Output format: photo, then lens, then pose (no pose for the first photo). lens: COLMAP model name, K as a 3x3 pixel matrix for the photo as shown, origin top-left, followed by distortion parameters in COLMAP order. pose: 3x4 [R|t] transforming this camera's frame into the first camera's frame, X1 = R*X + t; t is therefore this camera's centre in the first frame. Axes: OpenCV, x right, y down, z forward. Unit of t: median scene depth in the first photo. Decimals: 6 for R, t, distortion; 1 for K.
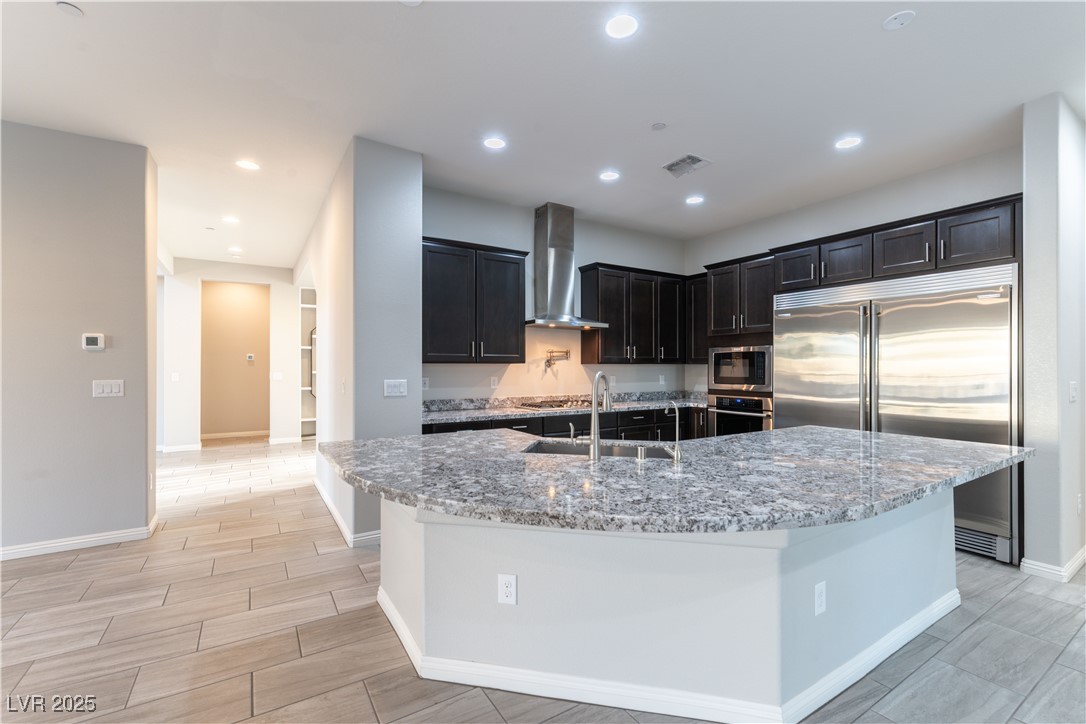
lens RADIAL K [[477.4, 0, 545.4], [0, 477.4, 359.5], [0, 0, 1]] dist [0.015370, 0.000073]
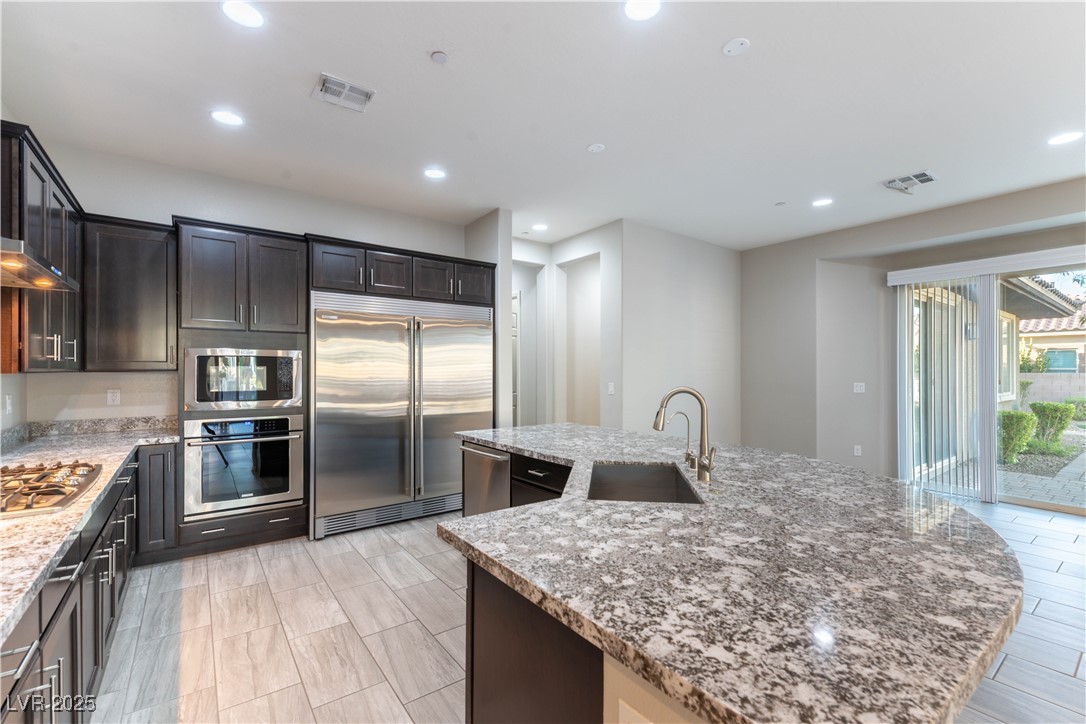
lens RADIAL K [[477.4, 0, 546.6], [0, 477.4, 366.9], [0, 0, 1]] dist [0.015370, 0.000073]
pose [[-0.086765, 0.008082, 0.996196, -0.399320], [0.006035, 0.999953, -0.007587, 0.009155], [-0.996211, 0.005354, -0.086809, 0.655128]]
